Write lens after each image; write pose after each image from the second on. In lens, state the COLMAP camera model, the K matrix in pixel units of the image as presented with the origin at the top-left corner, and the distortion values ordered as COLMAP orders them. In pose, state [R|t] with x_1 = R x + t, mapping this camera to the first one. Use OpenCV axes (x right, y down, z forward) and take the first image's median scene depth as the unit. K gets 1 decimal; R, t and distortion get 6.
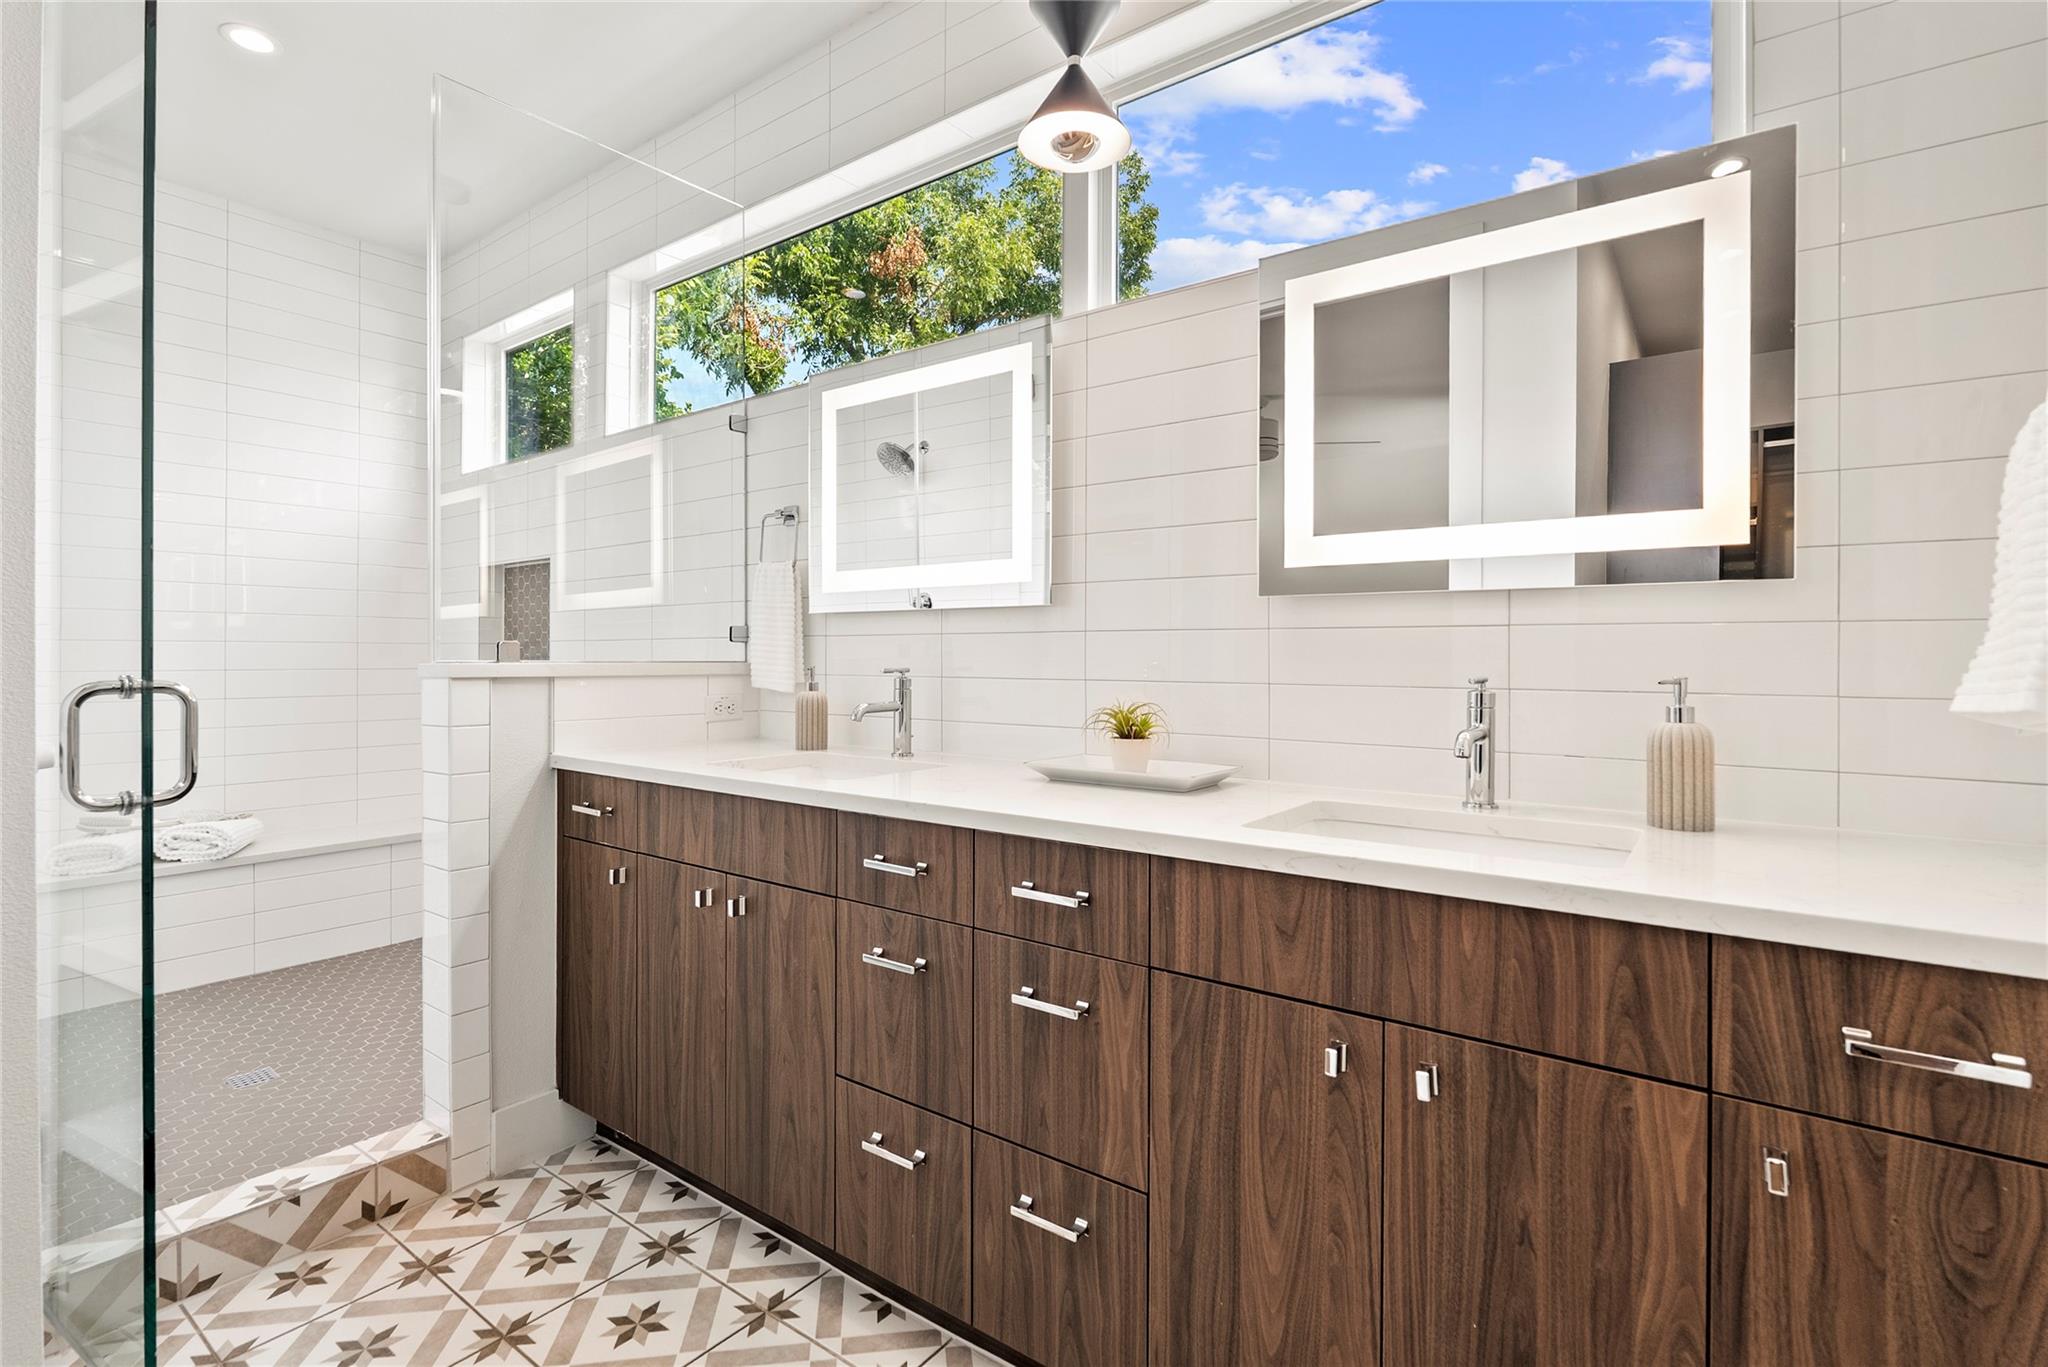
lens RADIAL K [[941.6, 0, 1031.5], [0, 941.6, 654.4], [0, 0, 1]] dist [-0.003318, 0.000488]
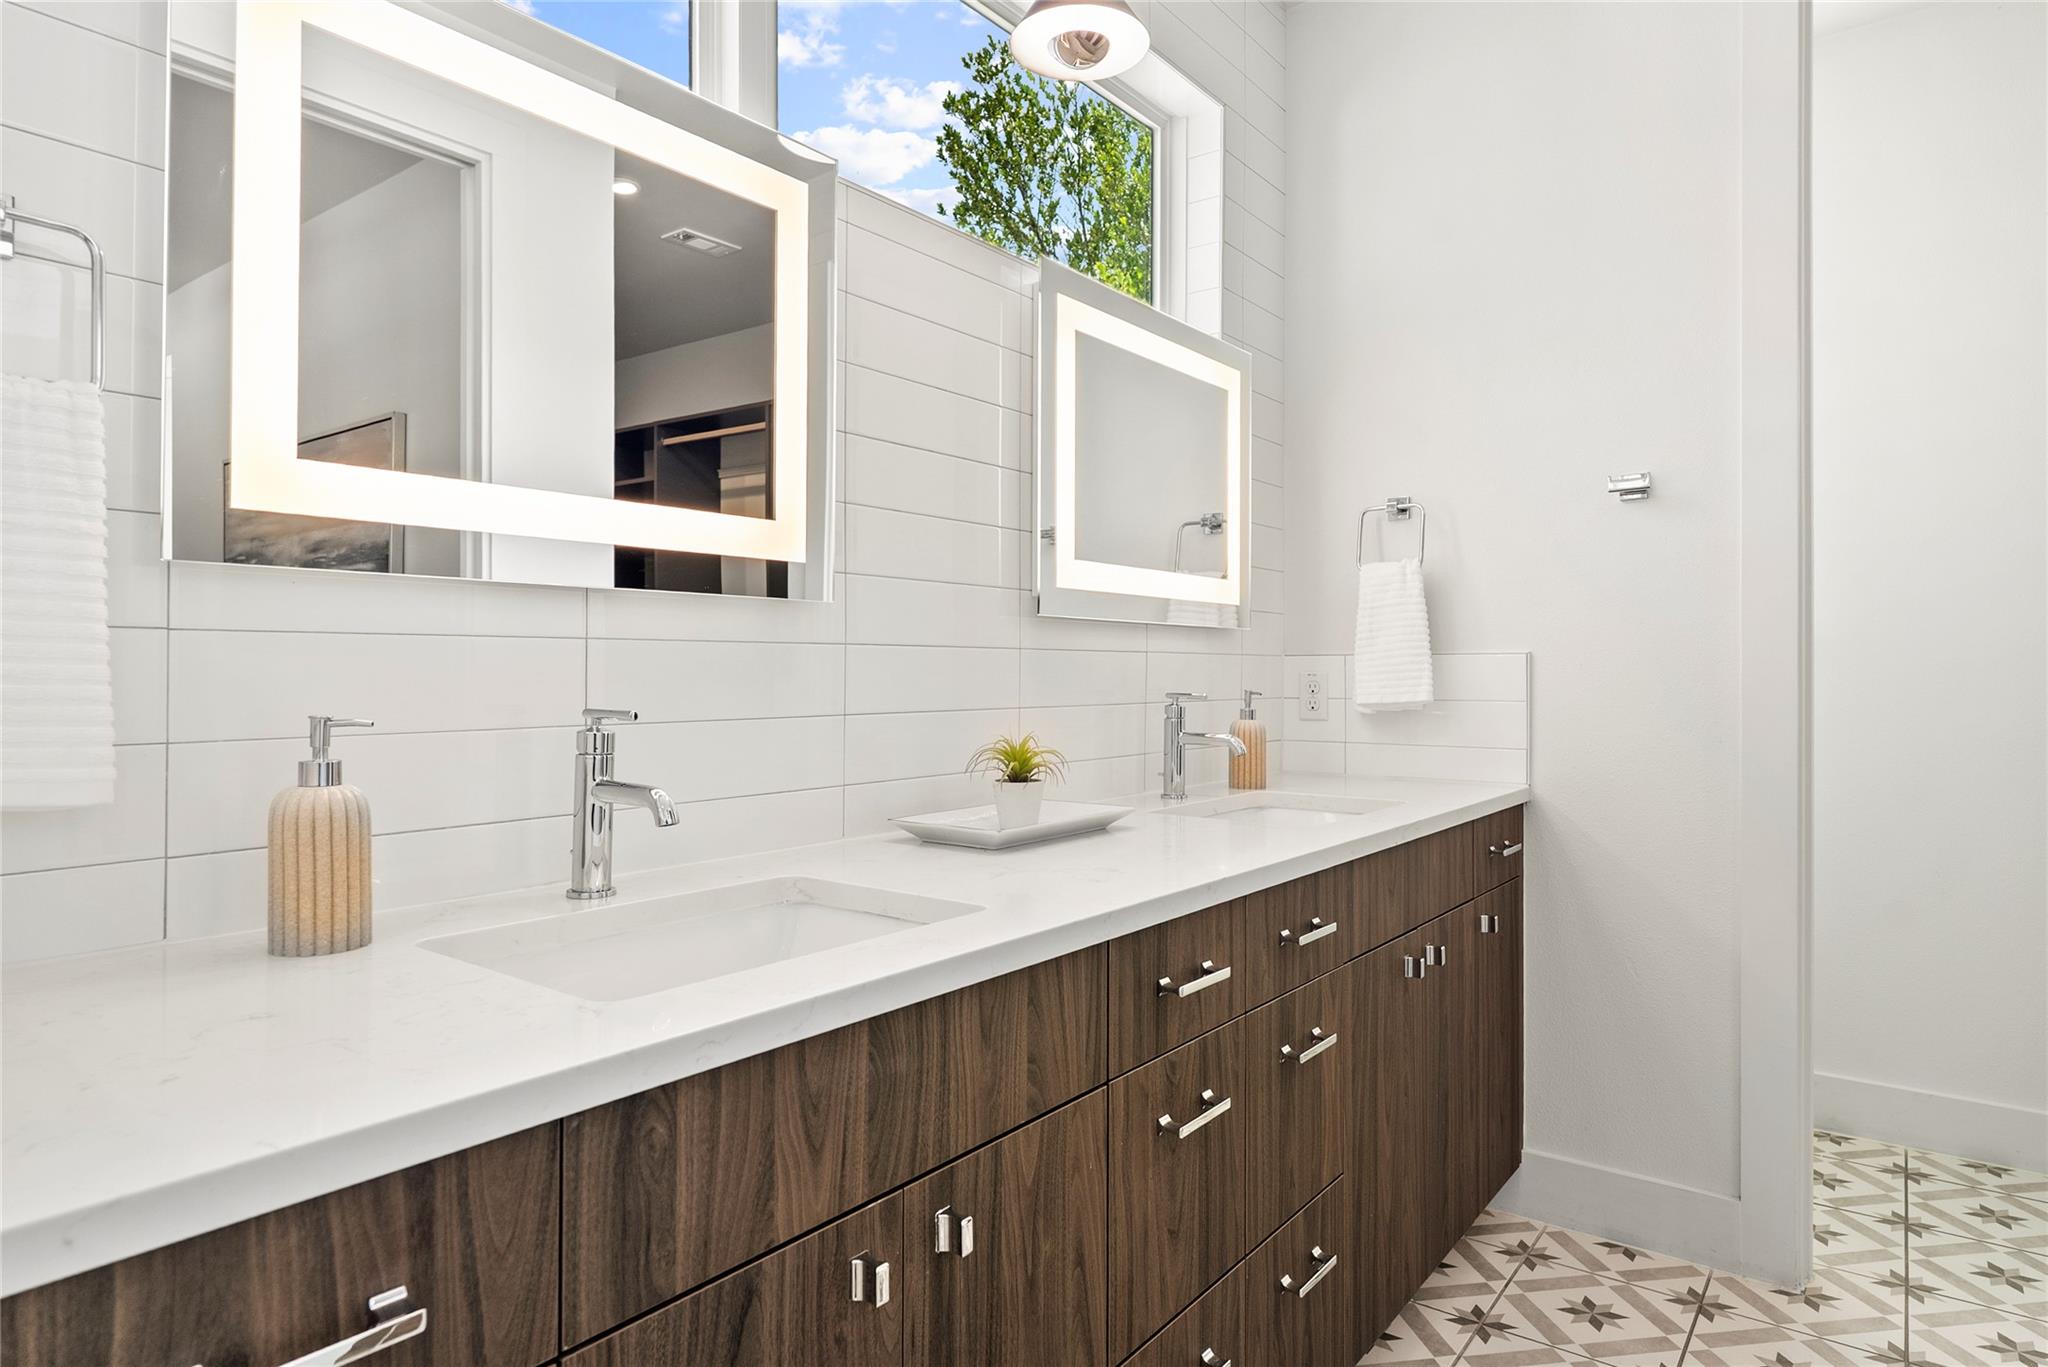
lens RADIAL K [[1186.4, 0, 1024.1], [0, 1186.4, 676.3], [0, 0, 1]] dist [0.002311, 0.000054]
pose [[0.007197, -0.006050, 0.999956, -1.200023], [-0.003180, 0.999977, 0.006073, -0.010264], [-0.999969, -0.003224, 0.007177, 1.299151]]
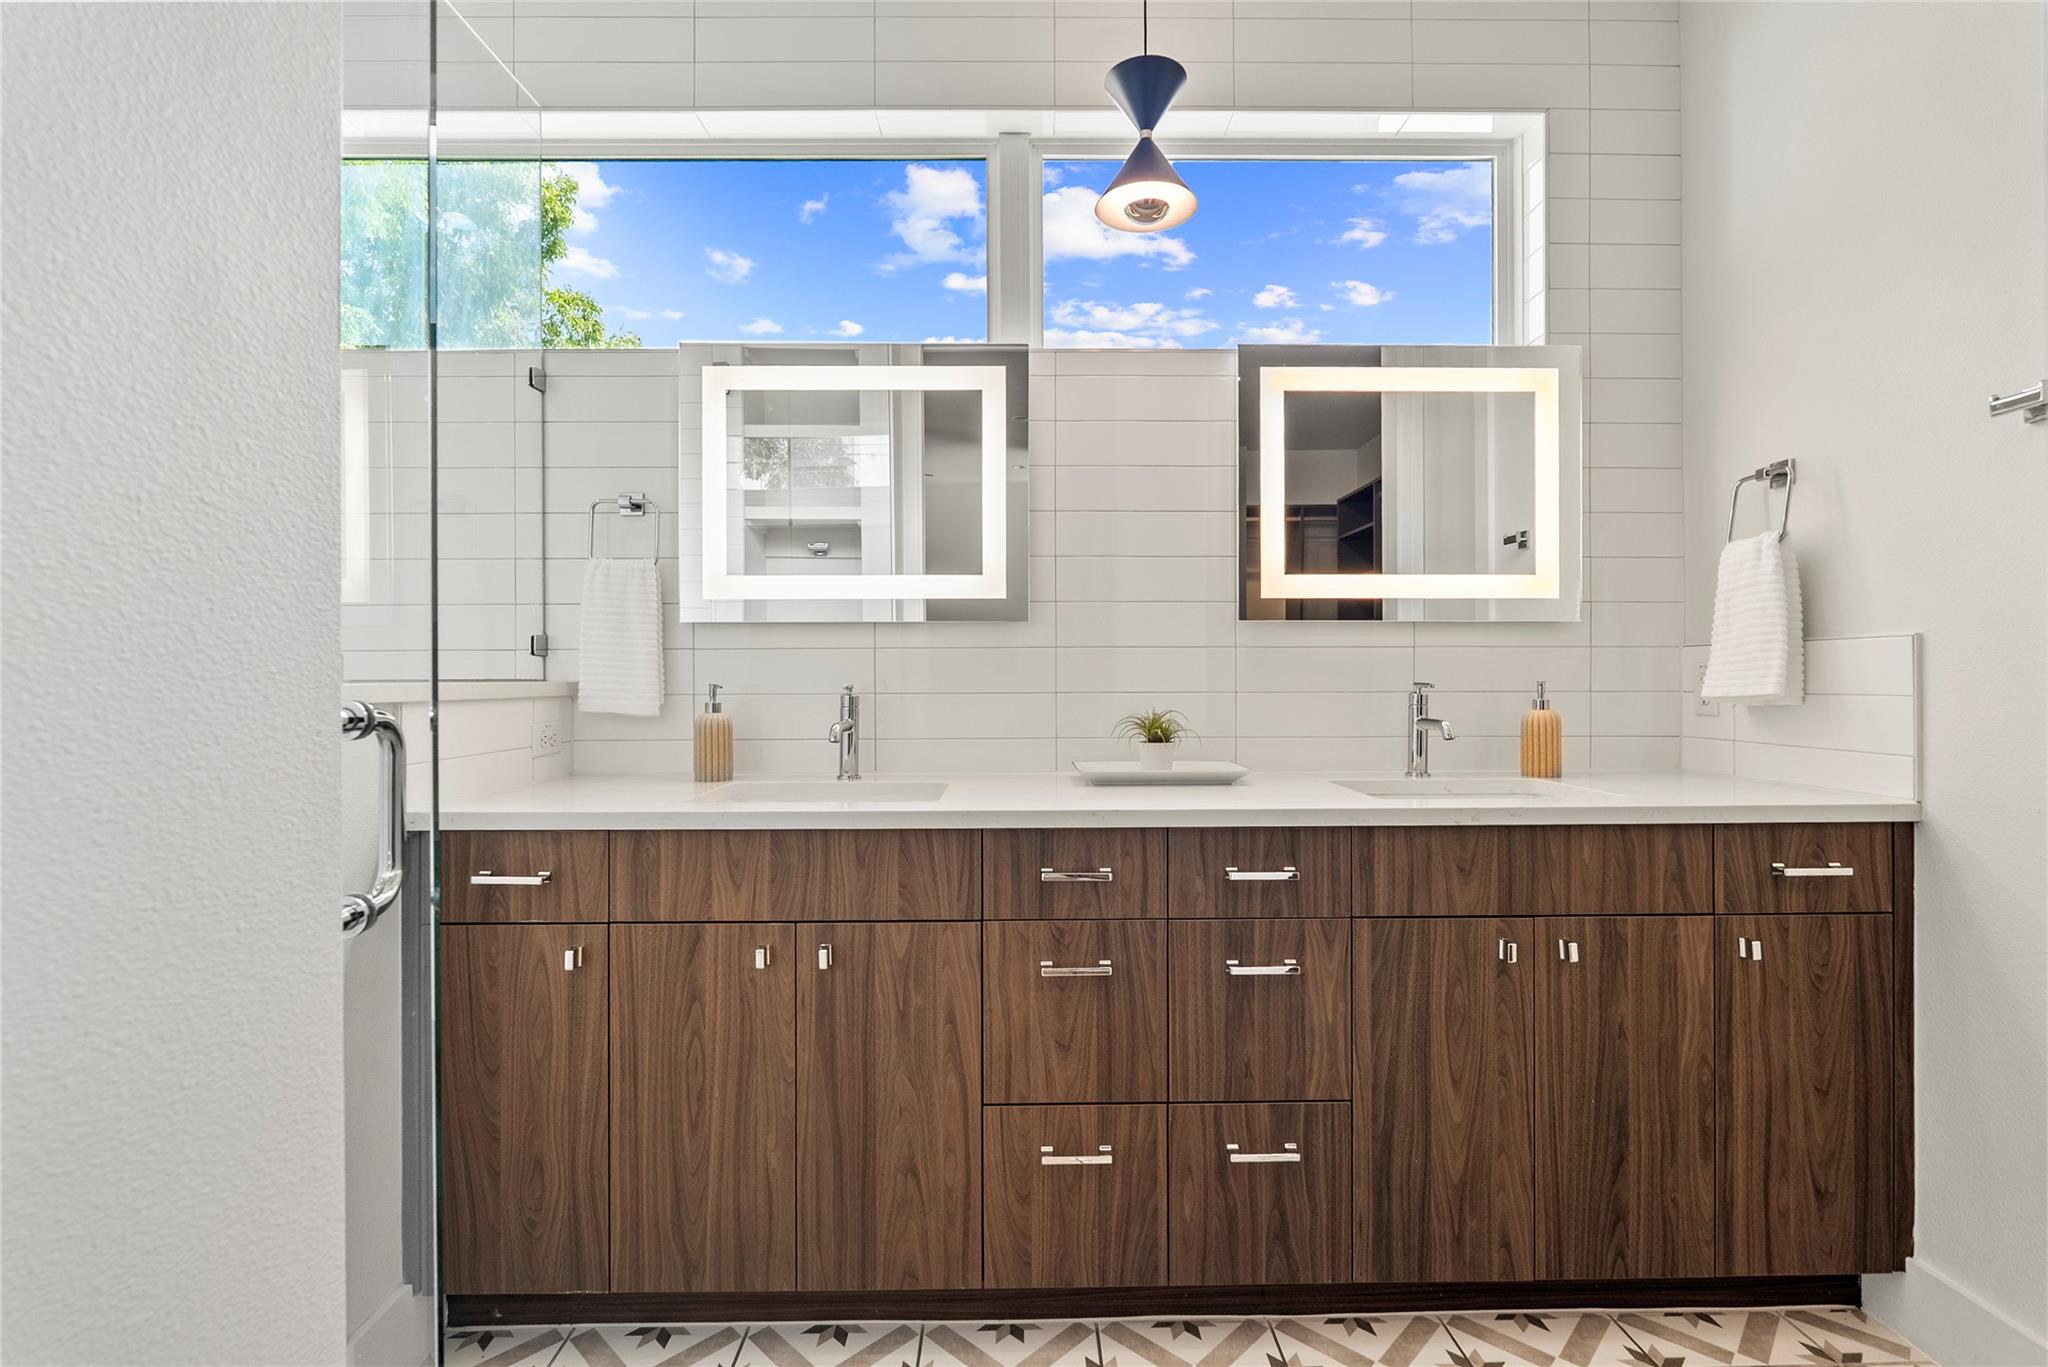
lens RADIAL K [[941.6, 0, 1030.0], [0, 941.6, 674.2], [0, 0, 1]] dist [-0.003318, 0.000488]
pose [[0.799453, -0.002998, 0.600722, -0.920519], [0.003976, 0.999992, -0.000302, 0.008298], [-0.600716, 0.002630, 0.799458, 0.247257]]
